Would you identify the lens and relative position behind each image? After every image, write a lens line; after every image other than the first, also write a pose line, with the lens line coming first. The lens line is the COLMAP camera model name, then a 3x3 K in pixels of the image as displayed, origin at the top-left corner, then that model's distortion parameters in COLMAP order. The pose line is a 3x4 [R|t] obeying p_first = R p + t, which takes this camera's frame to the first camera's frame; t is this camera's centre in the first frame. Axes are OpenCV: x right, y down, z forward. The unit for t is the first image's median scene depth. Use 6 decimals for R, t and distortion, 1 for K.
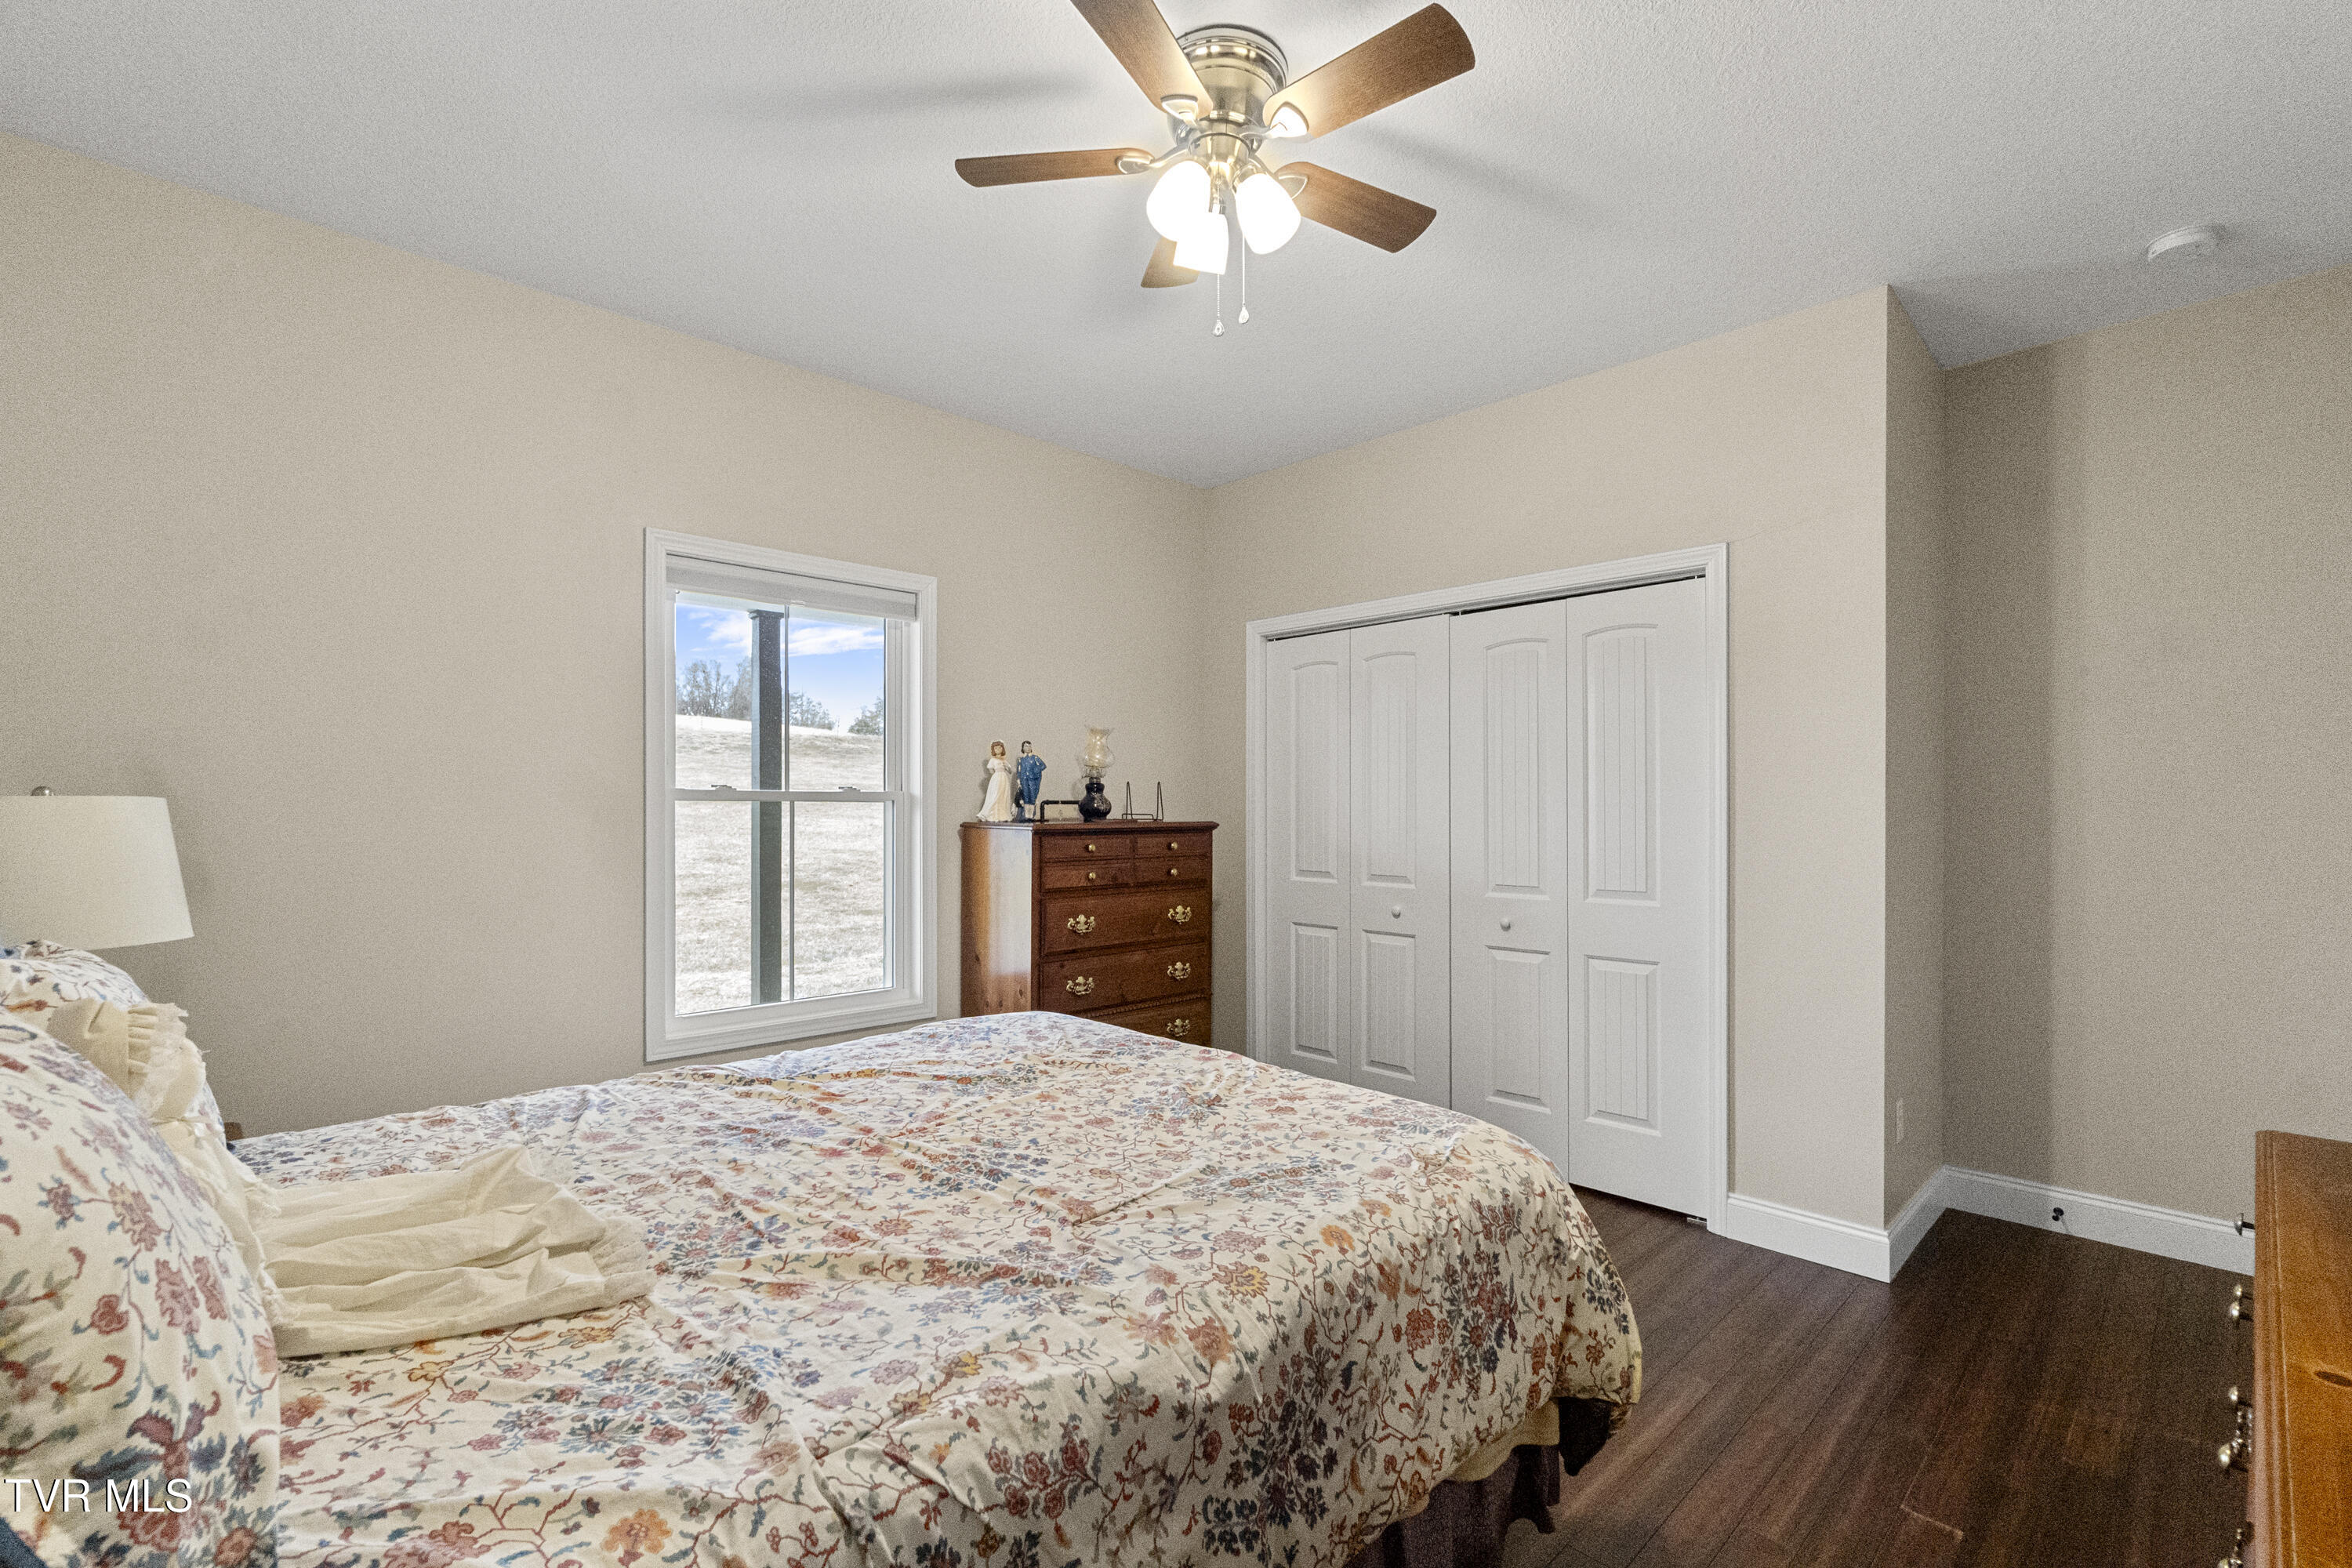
lens RADIAL K [[1015.5, 0, 1179.3], [0, 1015.5, 792.3], [0, 0, 1]] dist [-0.004076, 0.000939]
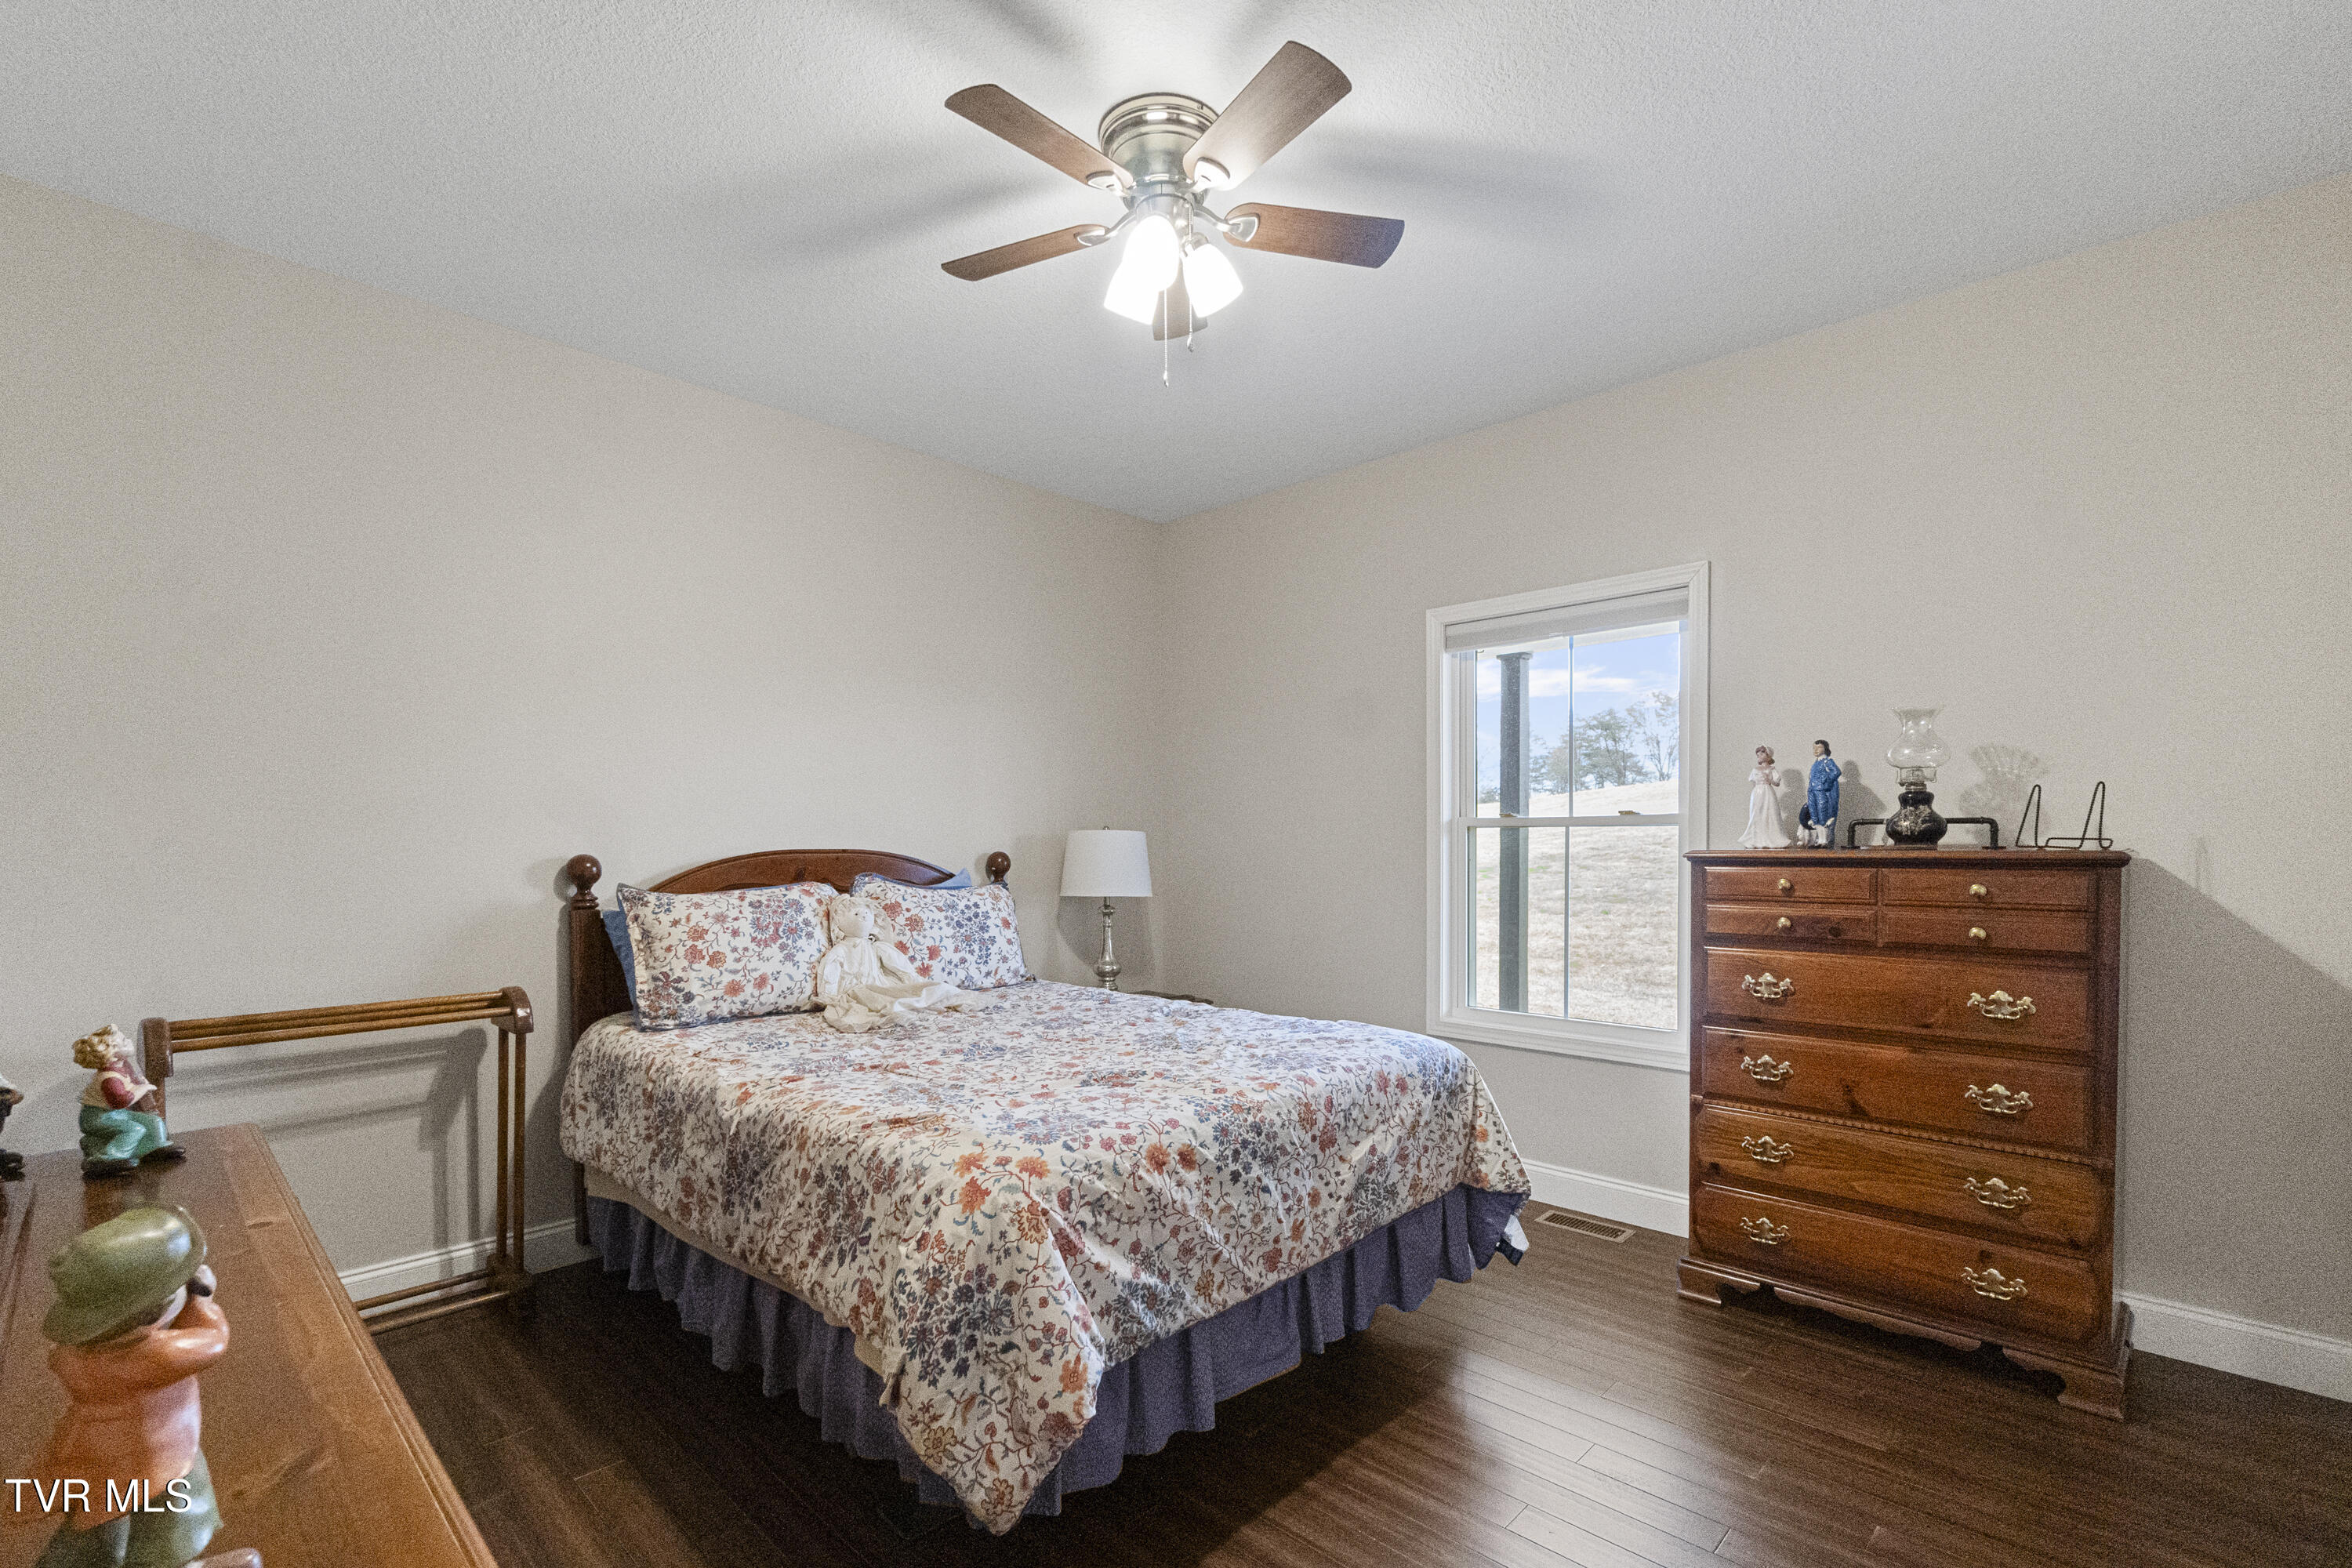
lens RADIAL K [[1028.9, 0, 1177.0], [0, 1028.9, 851.0], [0, 0, 1]] dist [-0.001163, 0.000159]
pose [[0.056627, 0.007643, -0.998366, 0.684646], [0.018862, 0.999784, 0.008724, 0.018054], [0.998217, -0.019325, 0.056470, 0.573474]]
